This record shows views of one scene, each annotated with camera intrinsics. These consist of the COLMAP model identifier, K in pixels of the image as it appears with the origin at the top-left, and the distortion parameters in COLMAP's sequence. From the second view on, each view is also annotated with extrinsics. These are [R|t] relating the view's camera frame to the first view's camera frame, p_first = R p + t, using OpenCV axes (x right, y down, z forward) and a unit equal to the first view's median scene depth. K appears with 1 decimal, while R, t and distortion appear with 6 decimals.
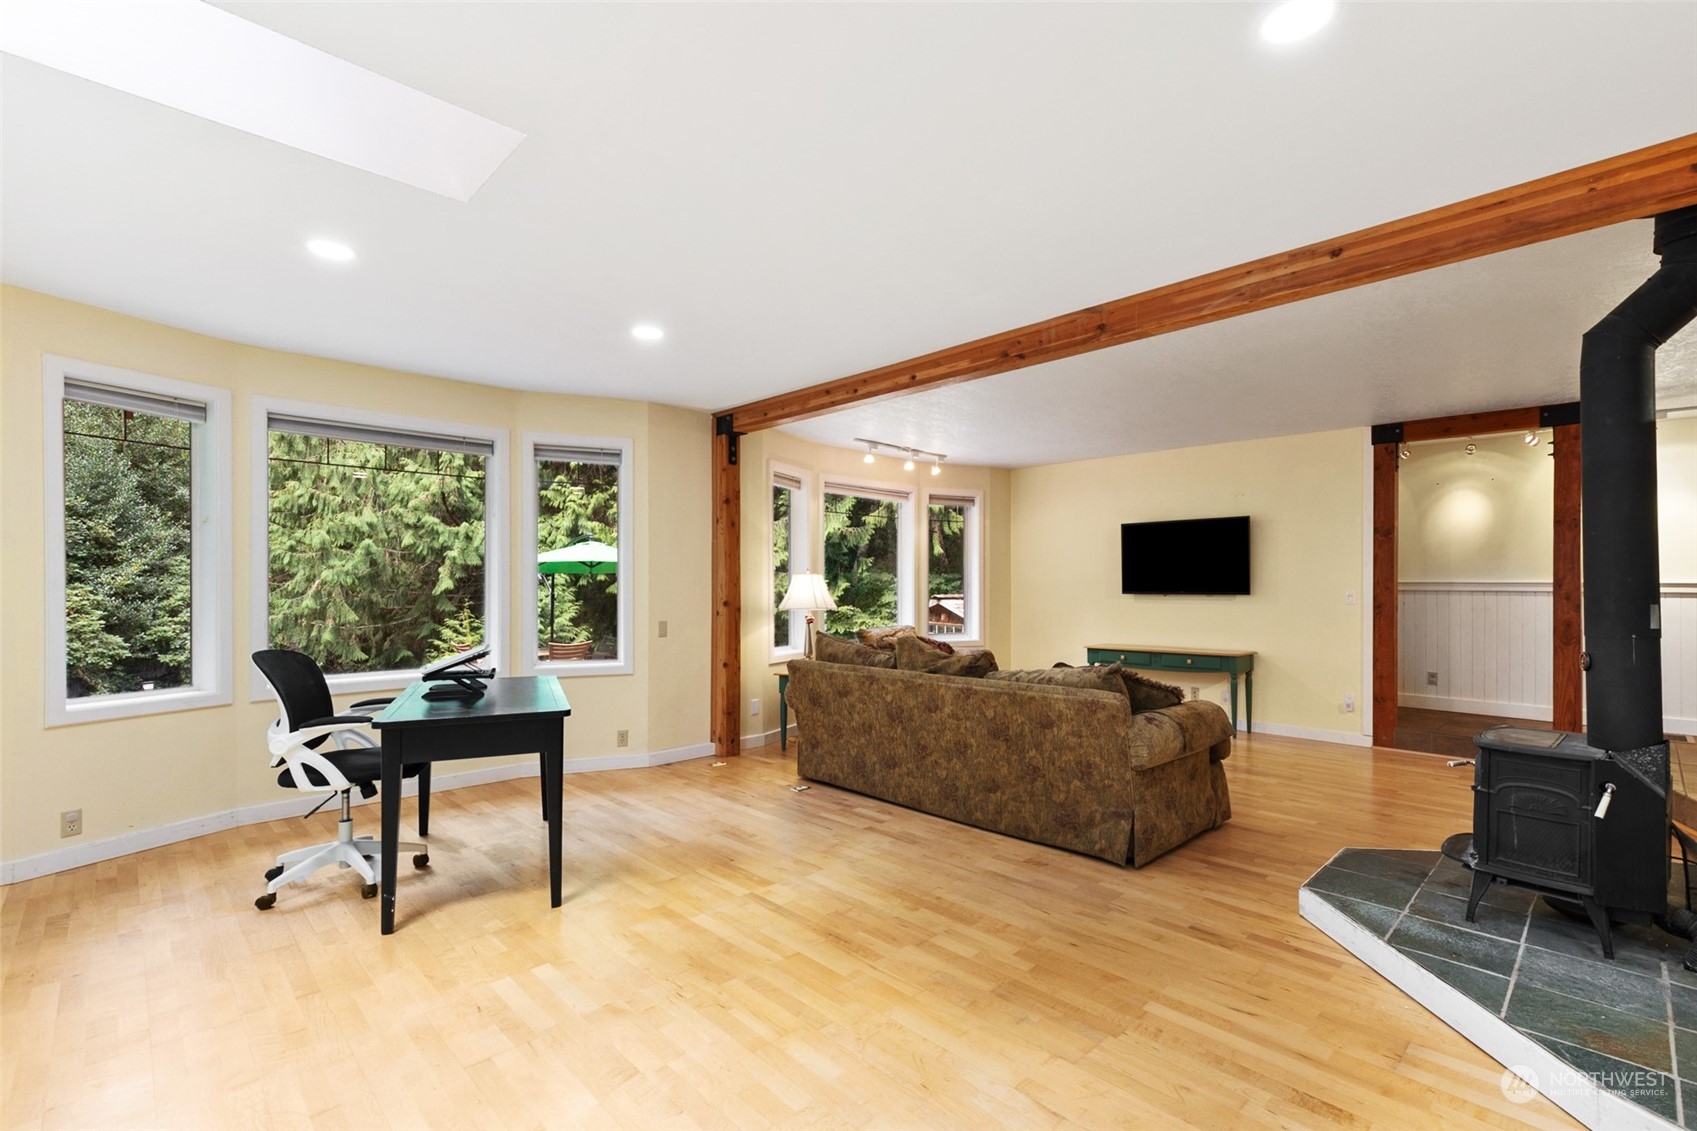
lens RADIAL K [[761.4, 0, 852.7], [0, 761.4, 579.0], [0, 0, 1]] dist [0.008802, -0.000536]
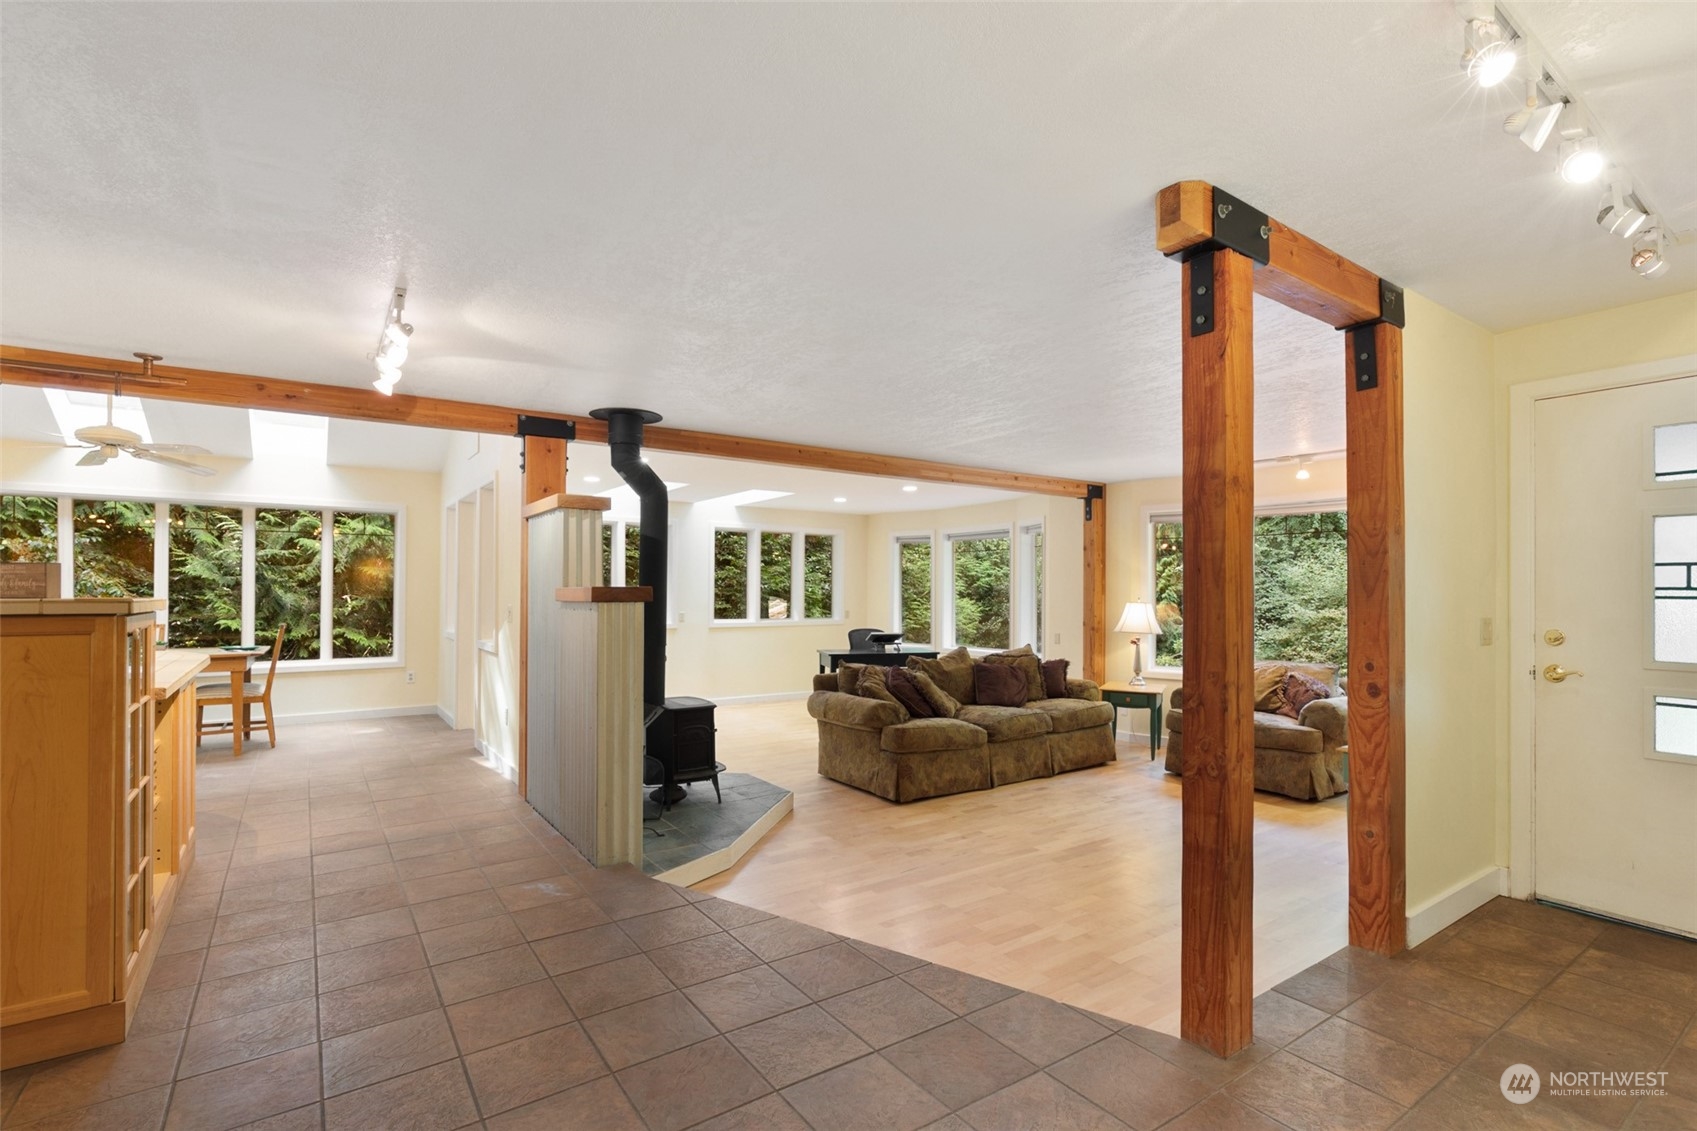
lens RADIAL K [[800.4, 0, 852.7], [0, 800.4, 585.7], [0, 0, 1]] dist [0.003187, -0.000678]
pose [[-0.158537, -0.008828, -0.987314, 0.421204], [0.008010, 0.999916, -0.010227, -0.007683], [0.987321, -0.009530, -0.158453, 0.263438]]
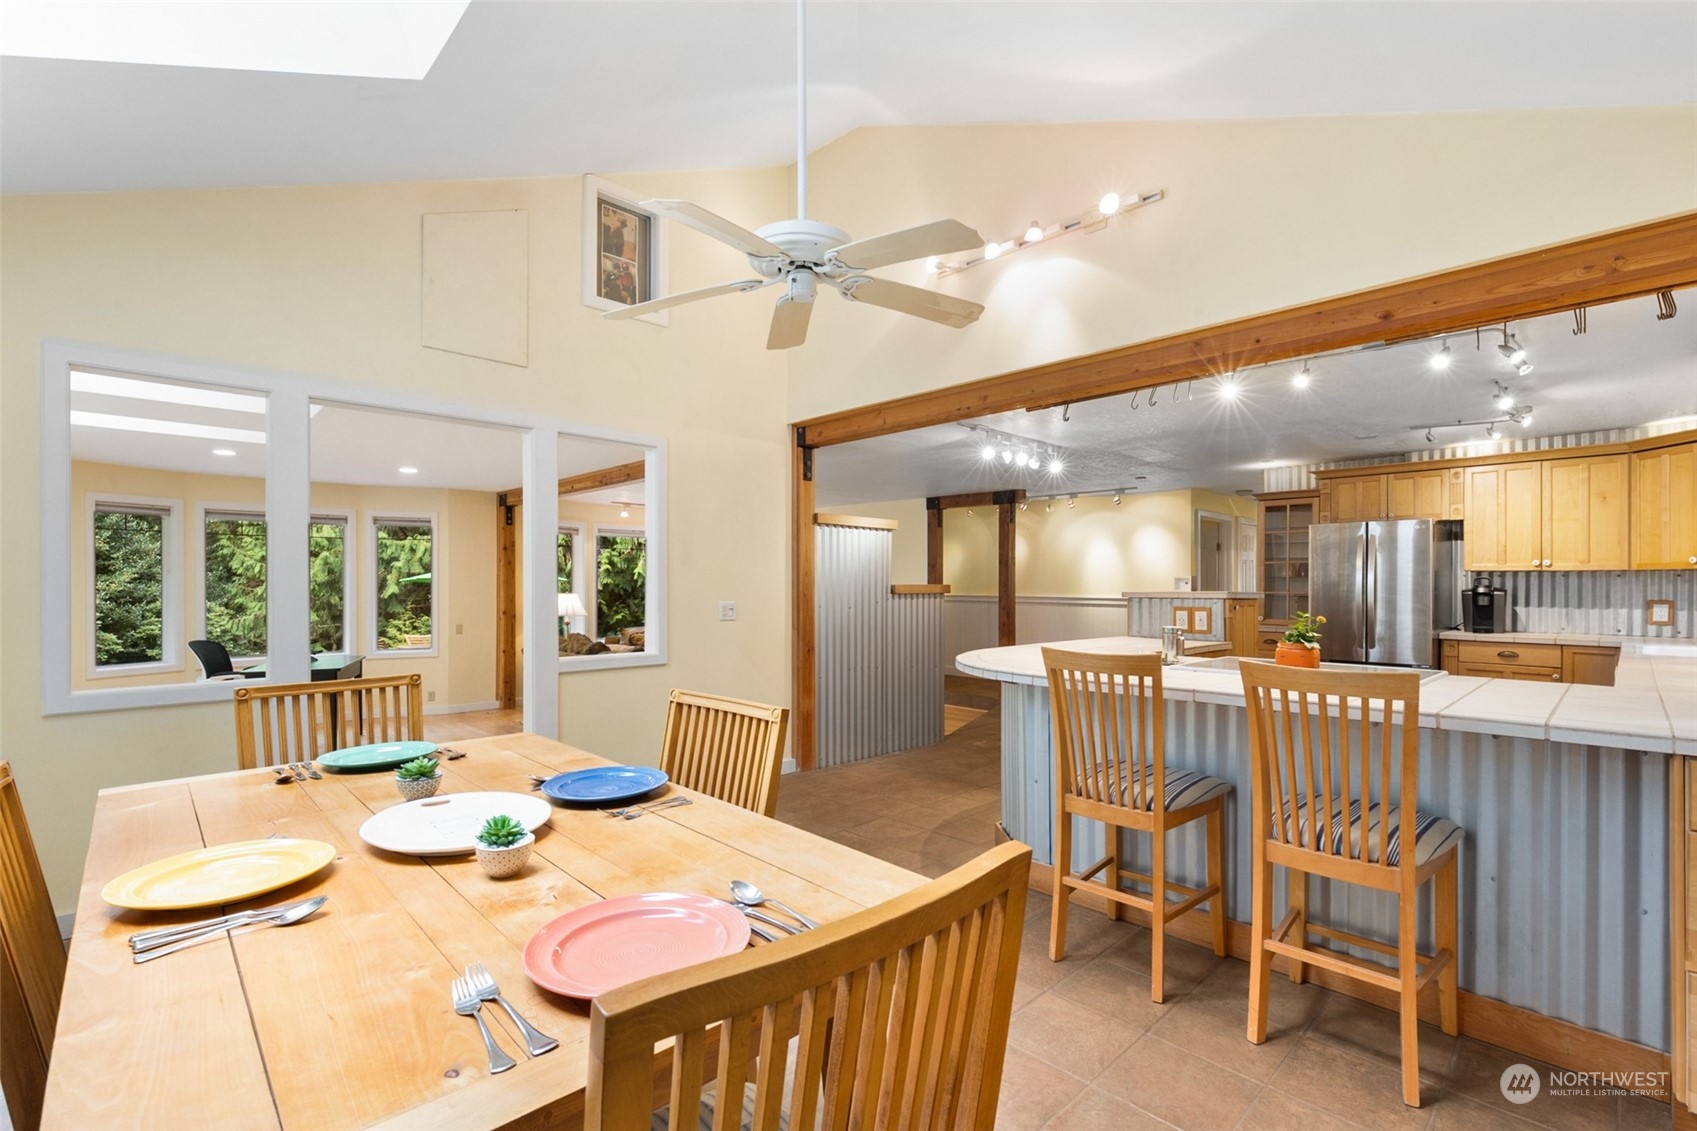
lens RADIAL K [[761.4, 0, 853.7], [0, 761.4, 576.9], [0, 0, 1]] dist [0.008802, -0.000536]
pose [[0.999967, -0.001247, 0.008006, 0.177548], [0.001238, 0.999998, 0.001243, -0.013969], [-0.008008, -0.001233, 0.999967, -0.193484]]
